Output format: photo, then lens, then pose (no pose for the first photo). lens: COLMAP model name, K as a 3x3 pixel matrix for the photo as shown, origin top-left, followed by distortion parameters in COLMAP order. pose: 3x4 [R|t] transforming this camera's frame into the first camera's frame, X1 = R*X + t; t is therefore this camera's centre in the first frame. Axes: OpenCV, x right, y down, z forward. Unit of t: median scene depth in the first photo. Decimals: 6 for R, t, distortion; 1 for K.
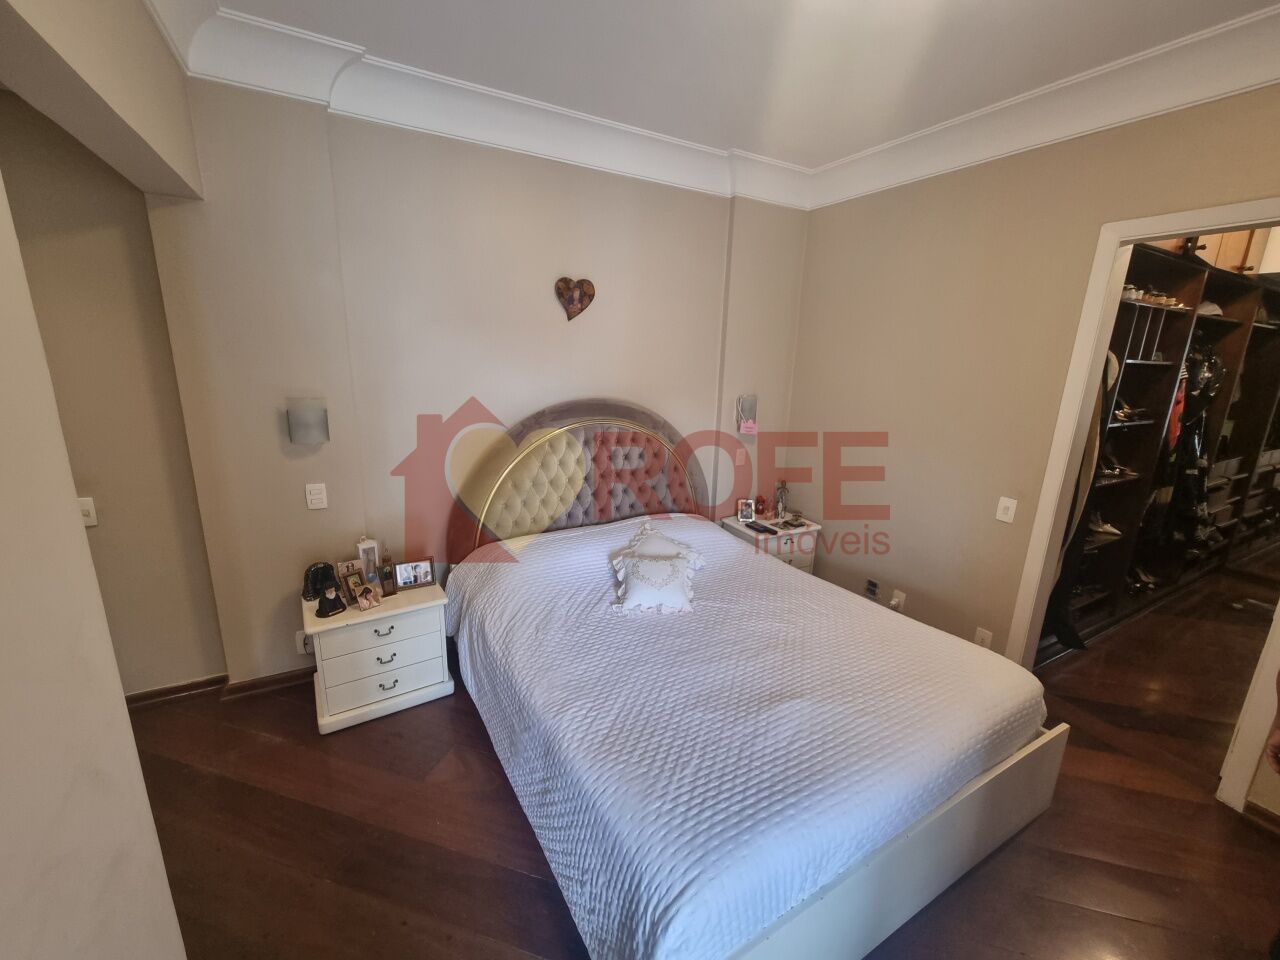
lens RADIAL K [[524.0, 0, 643.6], [0, 524.0, 479.9], [0, 0, 1]] dist [-0.000307, -0.000168]
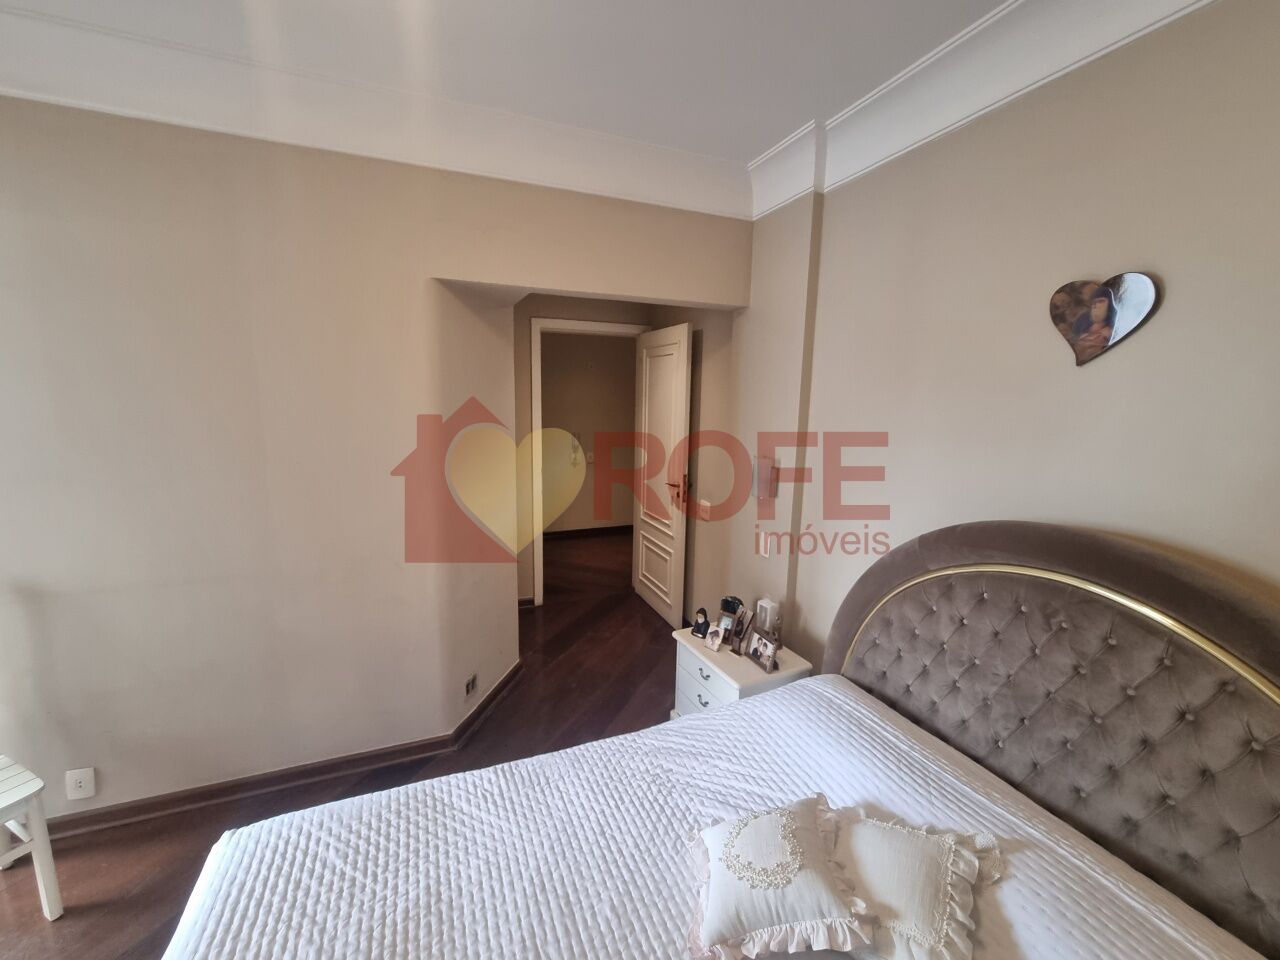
lens RADIAL K [[524.0, 0, 643.6], [0, 524.0, 479.9], [0, 0, 1]] dist [-0.000307, -0.000168]
pose [[-0.122872, 0.126002, -0.984391, 0.411802], [-0.266137, 0.951392, 0.154998, -0.173632], [0.956072, 0.281028, -0.083365, 0.696336]]
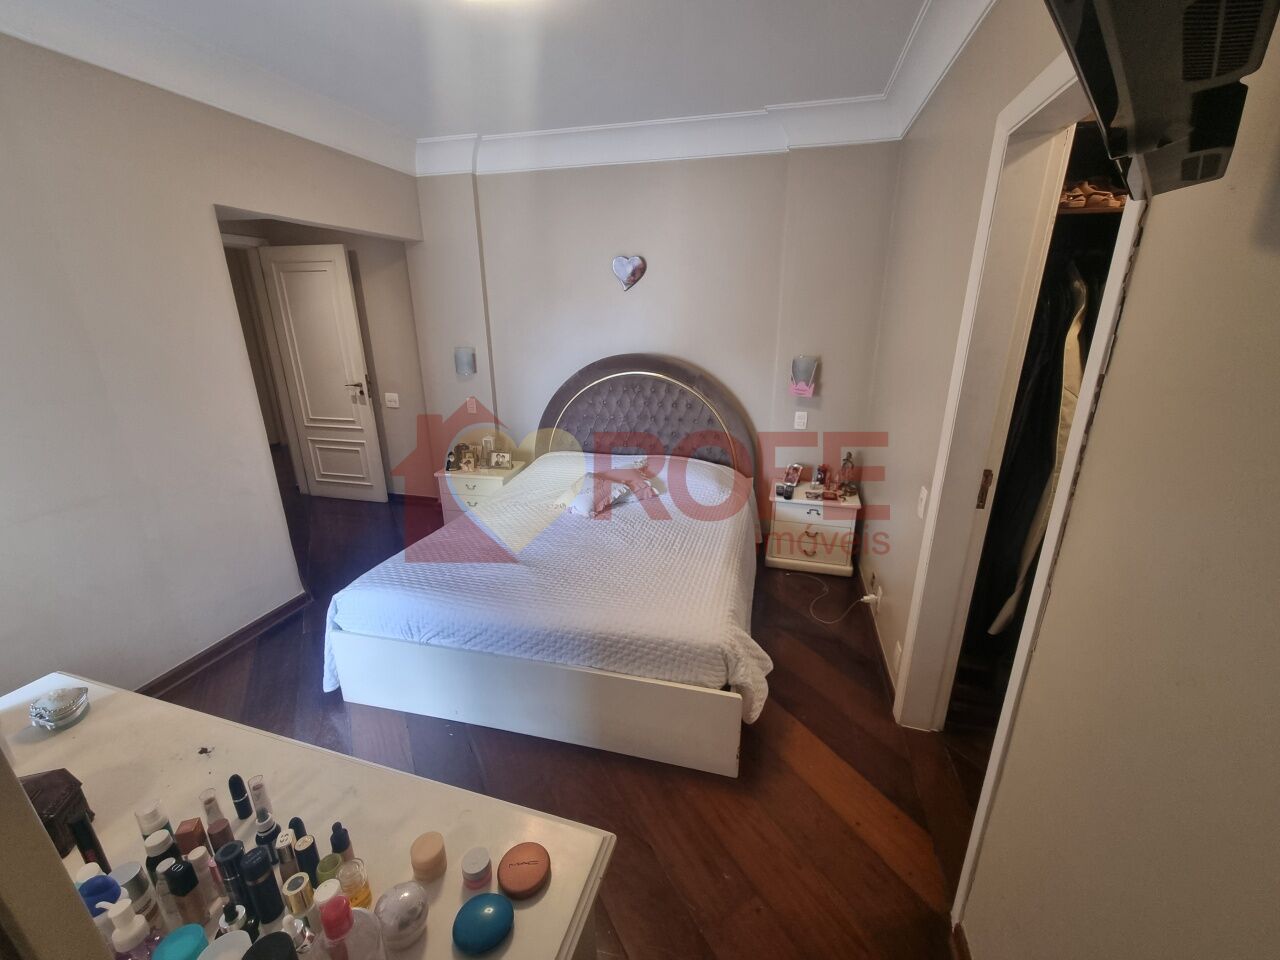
lens RADIAL K [[524.0, 0, 643.6], [0, 524.0, 479.9], [0, 0, 1]] dist [-0.000307, -0.000168]
pose [[0.718991, 0.179100, -0.671547, 0.835898], [-0.143603, 0.983659, 0.108591, 0.001596], [0.680022, 0.018360, 0.732961, 0.116790]]
